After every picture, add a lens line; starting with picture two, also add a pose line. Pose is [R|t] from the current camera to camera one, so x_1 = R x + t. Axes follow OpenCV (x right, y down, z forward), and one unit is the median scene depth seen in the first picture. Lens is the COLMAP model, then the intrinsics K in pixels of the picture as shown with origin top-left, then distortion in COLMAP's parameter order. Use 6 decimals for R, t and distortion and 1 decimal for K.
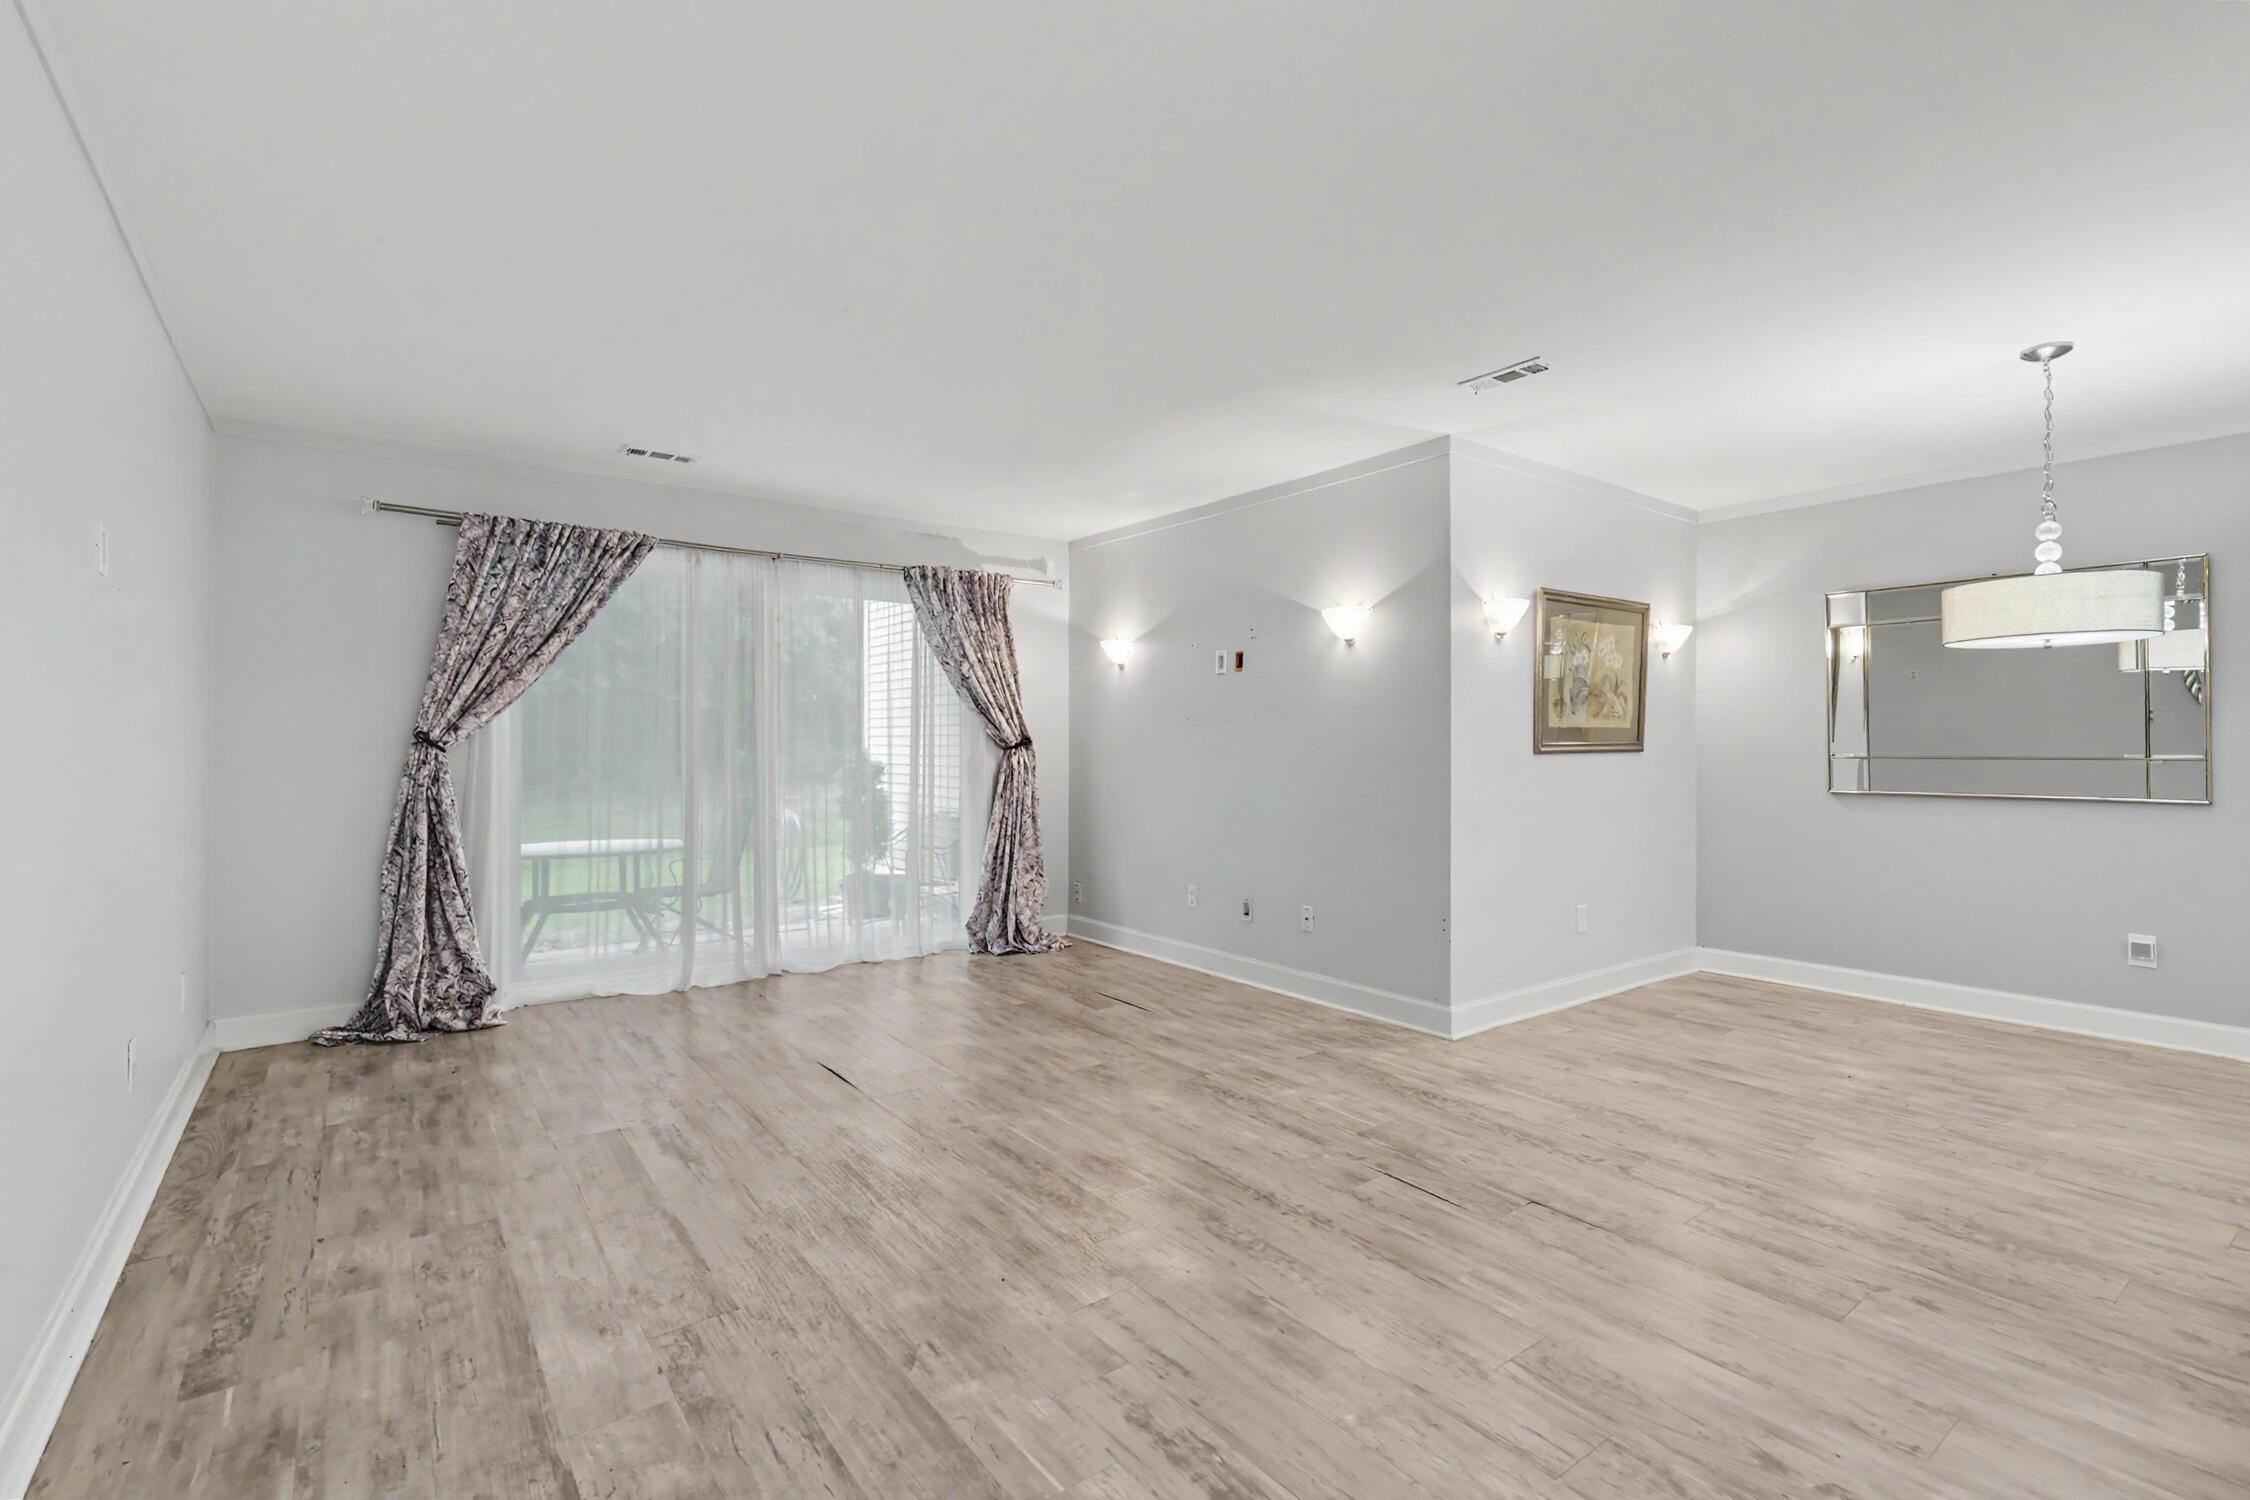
lens RADIAL K [[1013.6, 0, 1122.5], [0, 1013.6, 745.0], [0, 0, 1]] dist [0.001684, 0.000826]
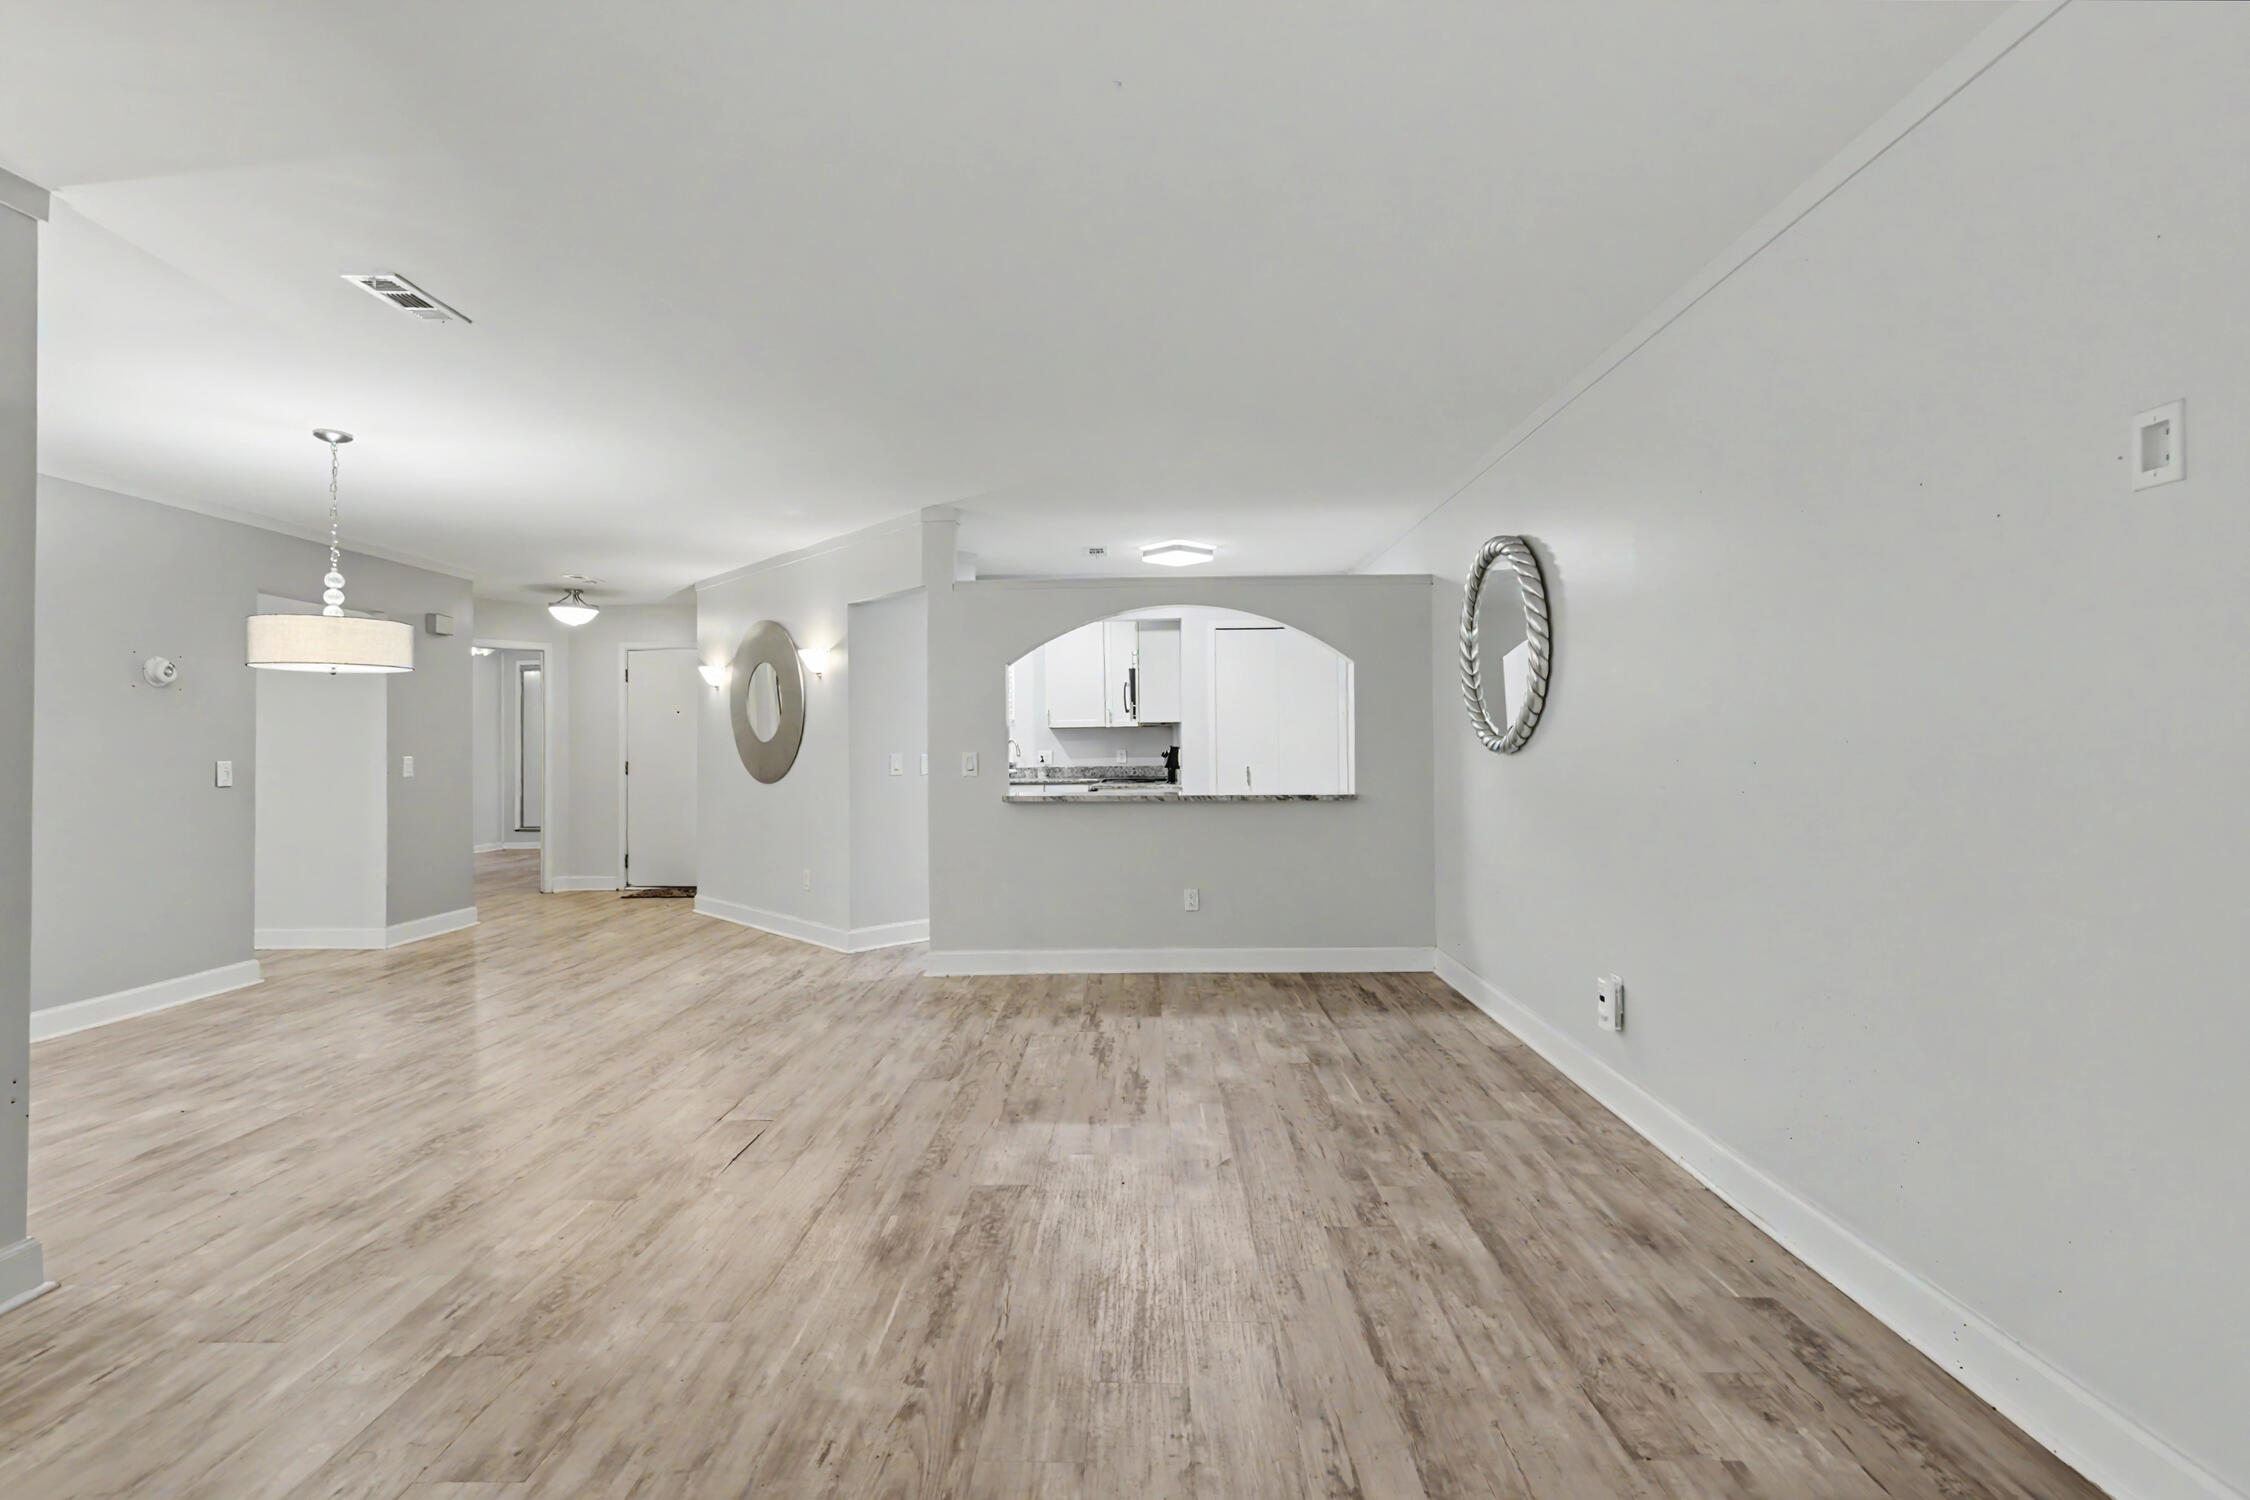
lens RADIAL K [[1015.3, 0, 1129.8], [0, 1015.3, 730.8], [0, 0, 1]] dist [0.010546, -0.000467]
pose [[-0.793420, 0.016581, 0.608449, -0.557740], [0.007601, 0.999821, -0.017336, 0.002661], [-0.608627, -0.009130, -0.793404, 1.252013]]
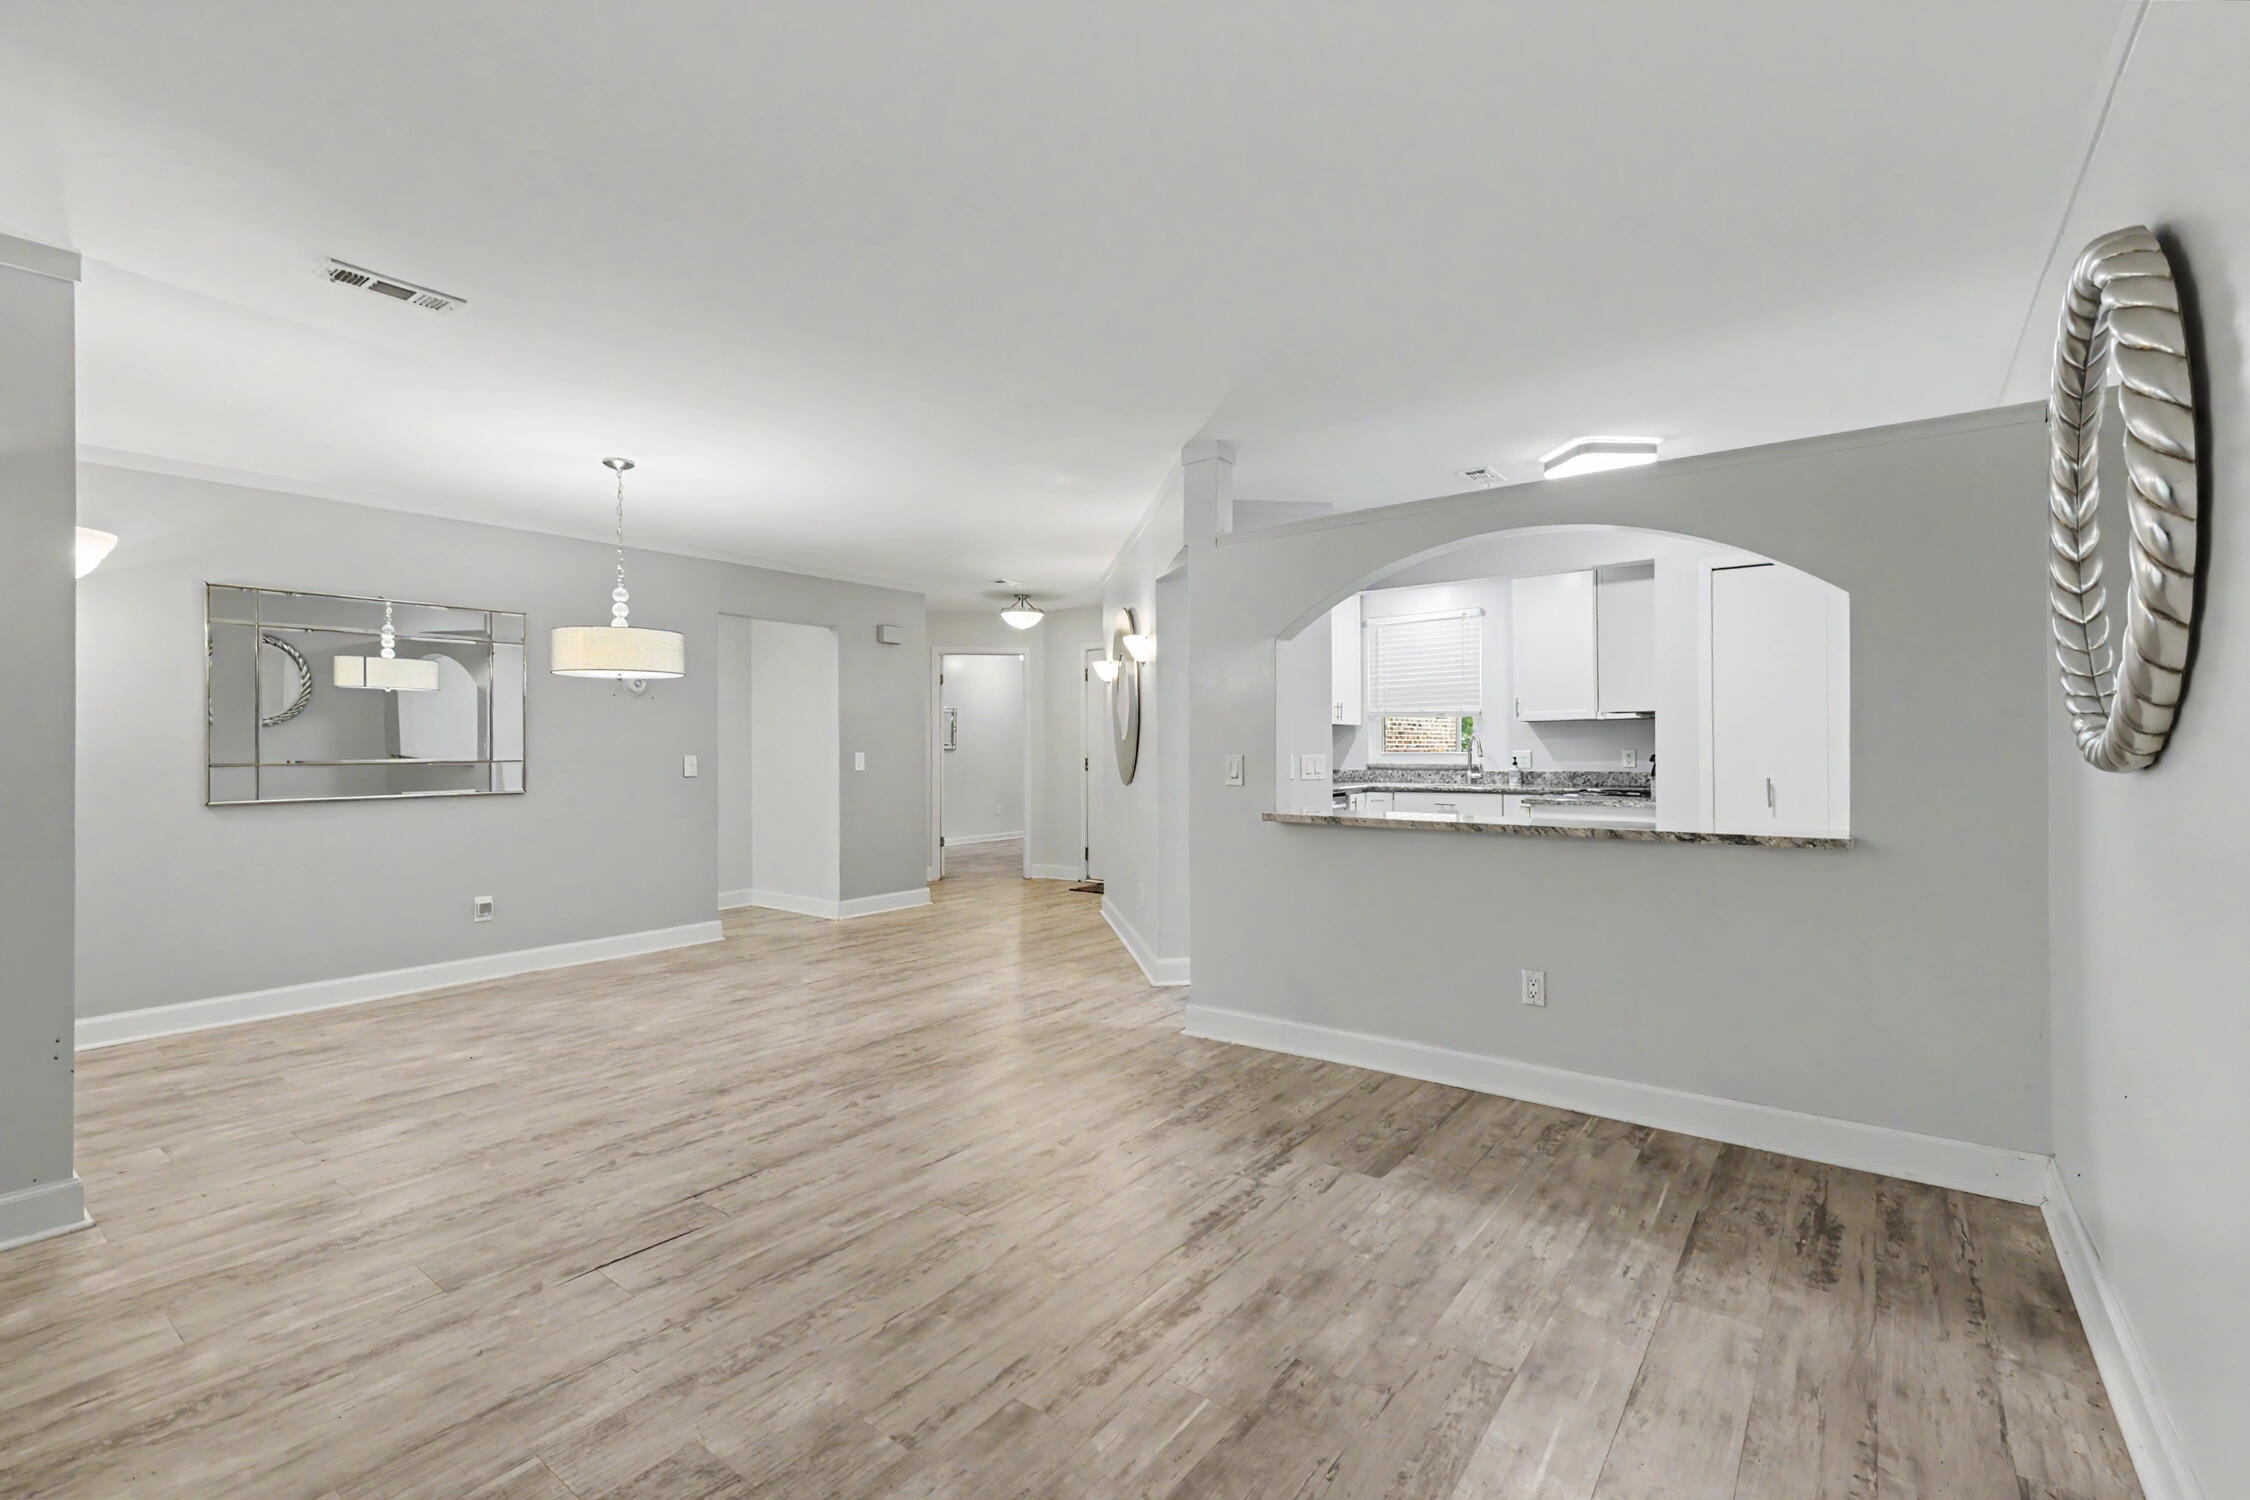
lens RADIAL K [[991.7, 0, 1130.8], [0, 991.7, 743.0], [0, 0, 1]] dist [0.004668, -0.000165]
pose [[-0.278611, 0.005268, 0.960389, -0.509598], [0.003251, 0.999984, -0.004542, -0.001381], [-0.960398, 0.001857, -0.278624, 0.636541]]
